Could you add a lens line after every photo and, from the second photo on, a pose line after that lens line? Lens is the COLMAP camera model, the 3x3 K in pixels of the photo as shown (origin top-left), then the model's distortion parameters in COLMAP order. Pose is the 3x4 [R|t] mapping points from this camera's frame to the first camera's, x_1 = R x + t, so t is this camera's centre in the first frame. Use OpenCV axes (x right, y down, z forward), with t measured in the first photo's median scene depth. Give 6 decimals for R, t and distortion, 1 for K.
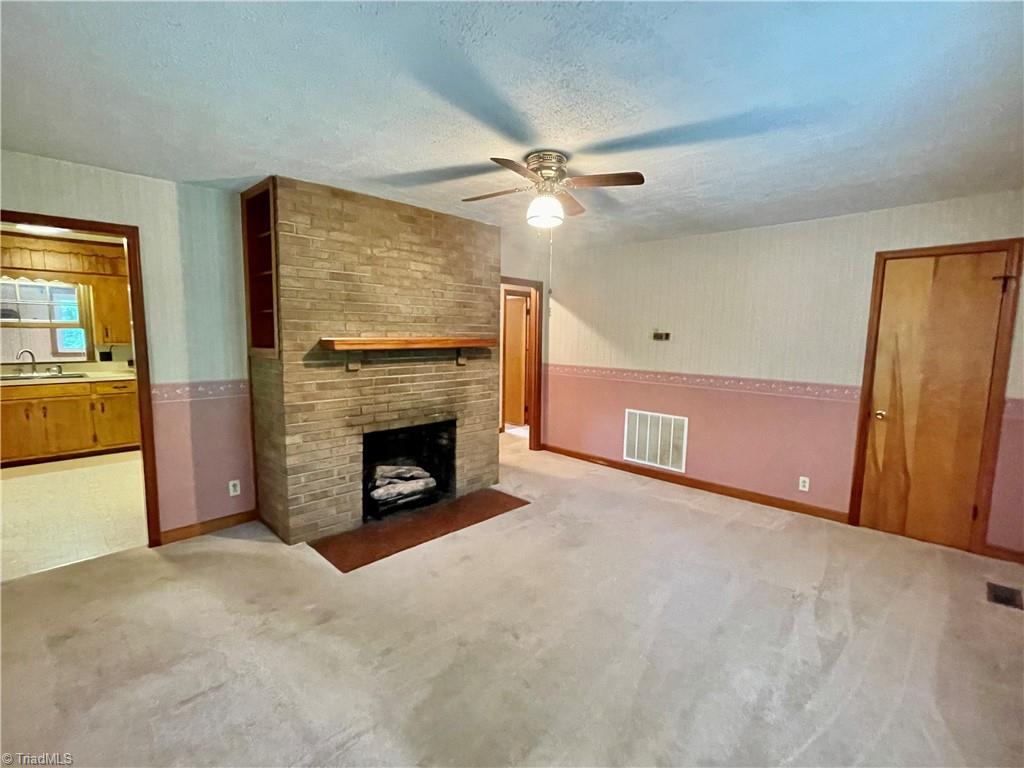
lens RADIAL K [[472.5, 0, 506.7], [0, 472.5, 385.3], [0, 0, 1]] dist [-0.002189, -0.000326]
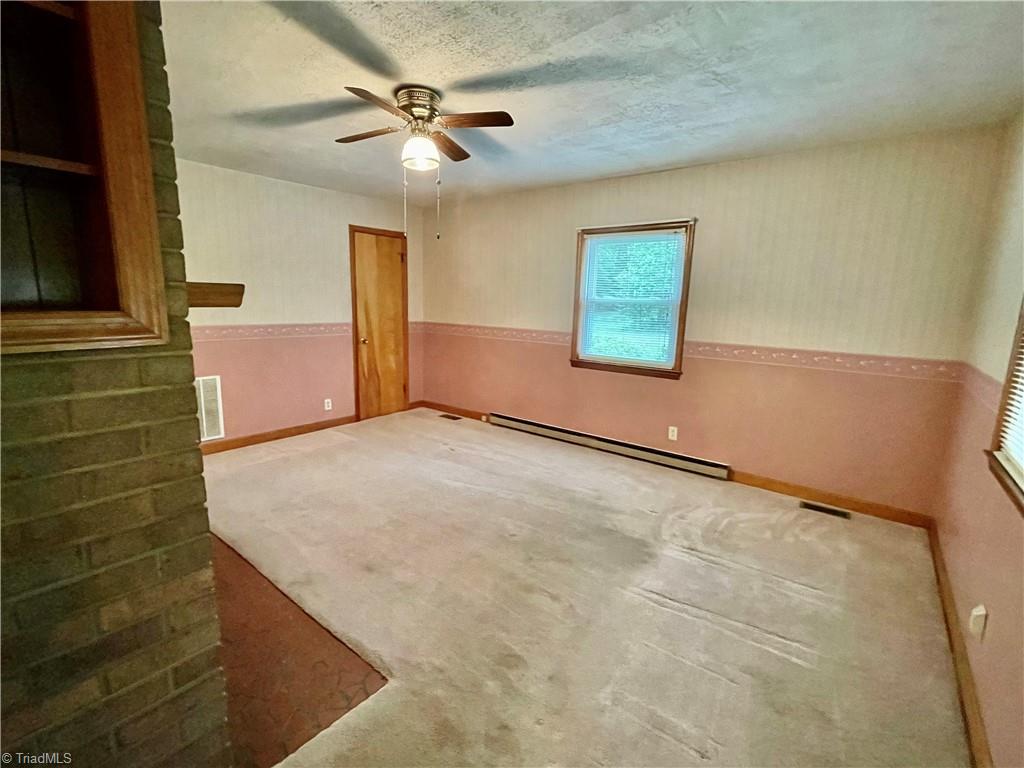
lens RADIAL K [[472.5, 0, 506.7], [0, 472.5, 385.3], [0, 0, 1]] dist [-0.002189, -0.000326]
pose [[-0.099887, -0.198369, 0.975024, -0.721665], [0.085845, 0.974553, 0.207067, -0.069751], [-0.991289, 0.104384, -0.080316, 0.705614]]
